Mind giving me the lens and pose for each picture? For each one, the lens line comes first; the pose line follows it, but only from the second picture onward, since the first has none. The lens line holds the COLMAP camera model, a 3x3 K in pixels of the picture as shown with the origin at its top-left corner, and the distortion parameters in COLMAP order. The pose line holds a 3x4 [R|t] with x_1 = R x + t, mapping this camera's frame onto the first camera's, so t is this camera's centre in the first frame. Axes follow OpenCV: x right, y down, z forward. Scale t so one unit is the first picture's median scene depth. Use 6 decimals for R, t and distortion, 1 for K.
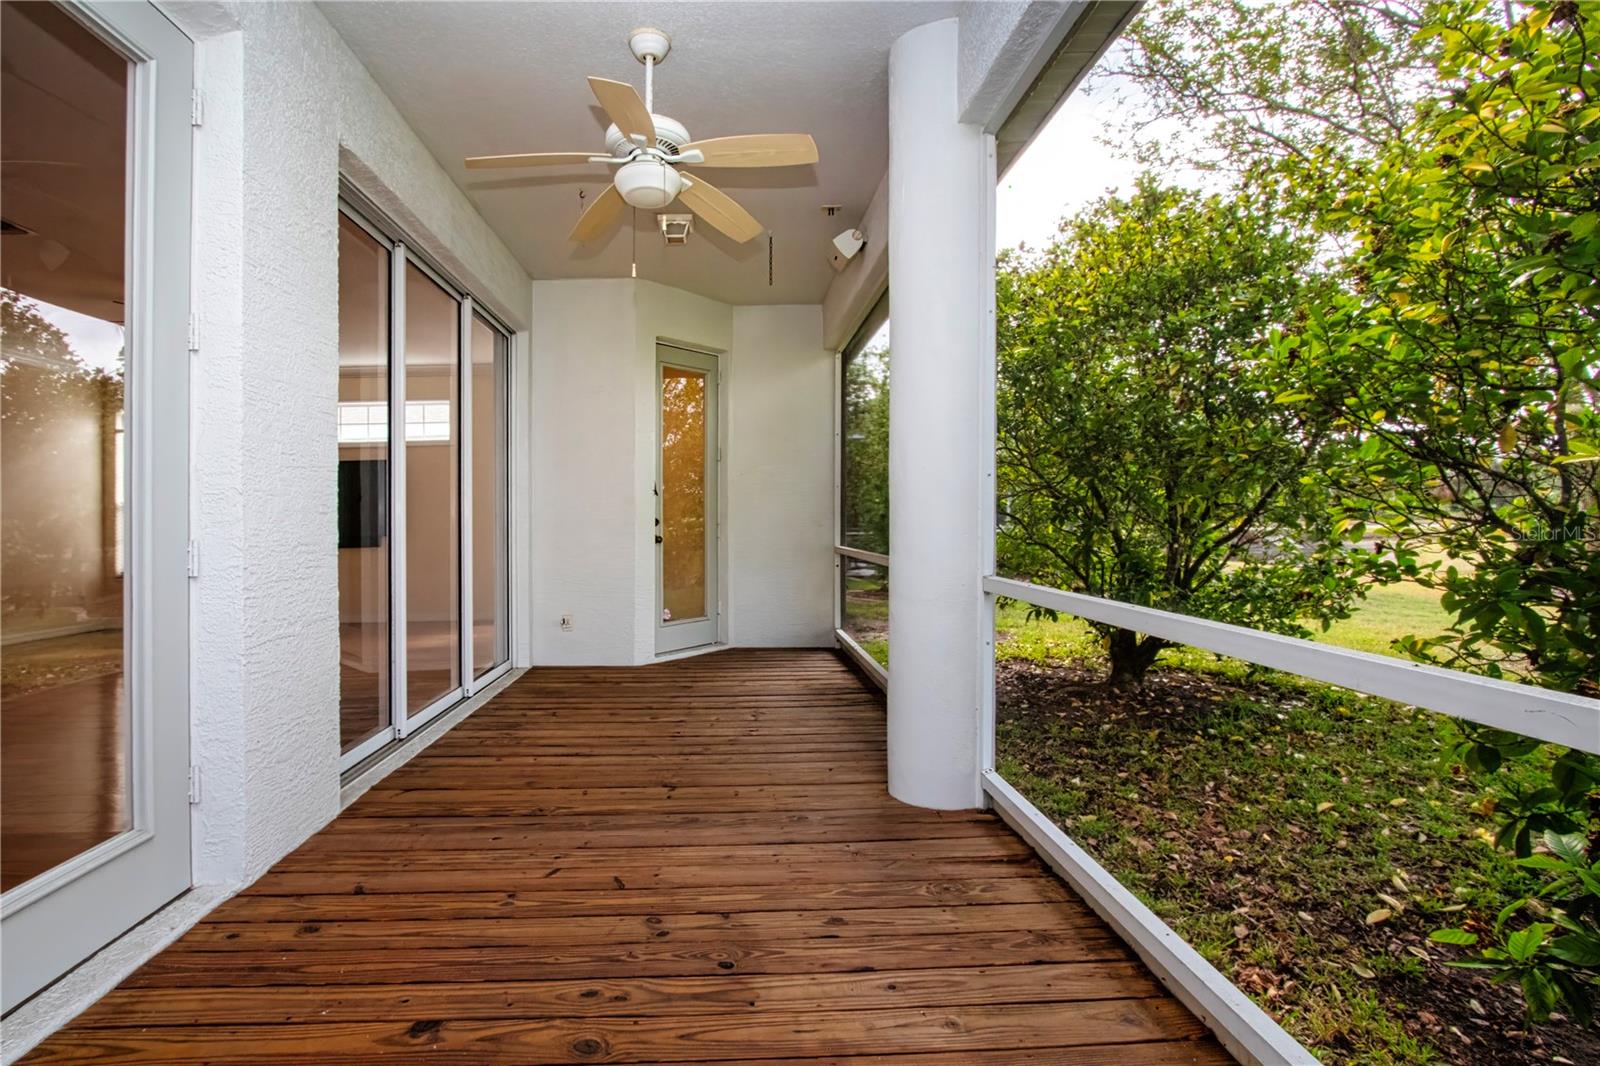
lens RADIAL K [[787.7, 0, 777.5], [0, 787.7, 517.6], [0, 0, 1]] dist [-0.012110, 0.000731]
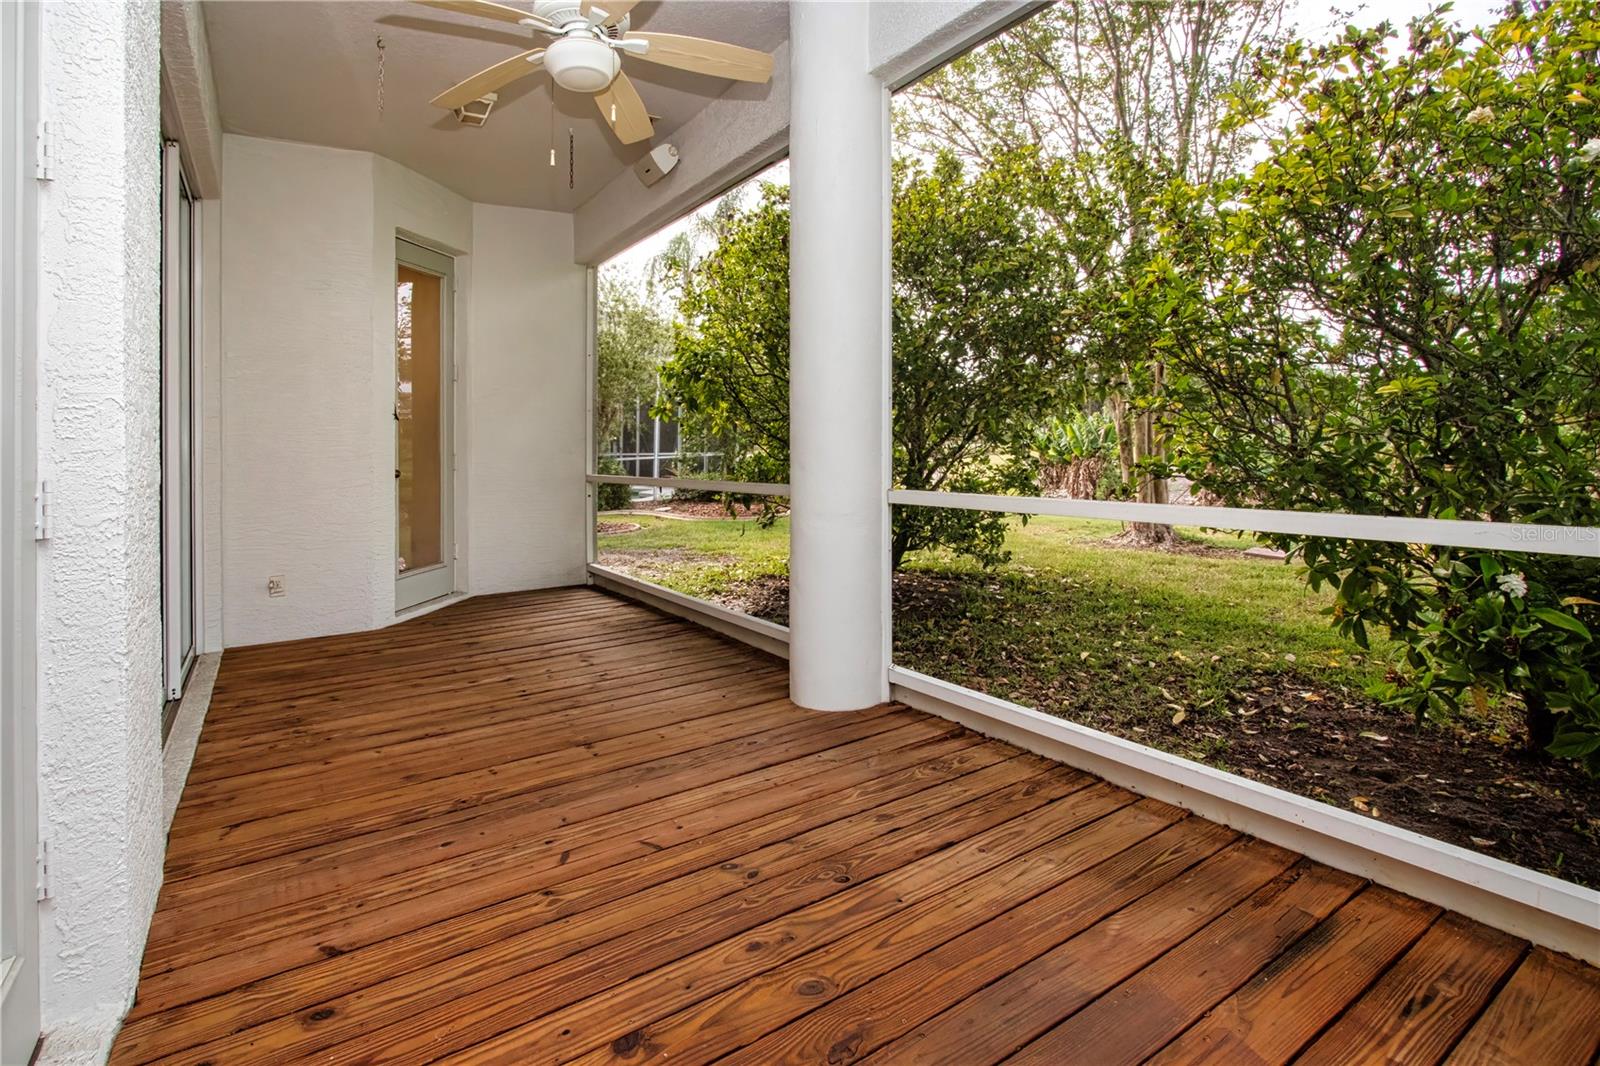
lens RADIAL K [[820.7, 0, 803.2], [0, 820.7, 440.5], [0, 0, 1]] dist [-0.003243, 0.000838]
pose [[0.844132, -0.011096, 0.536020, -0.494155], [0.016825, 0.999842, -0.005799, 0.011180], [-0.535871, 0.013913, 0.844185, 0.100566]]
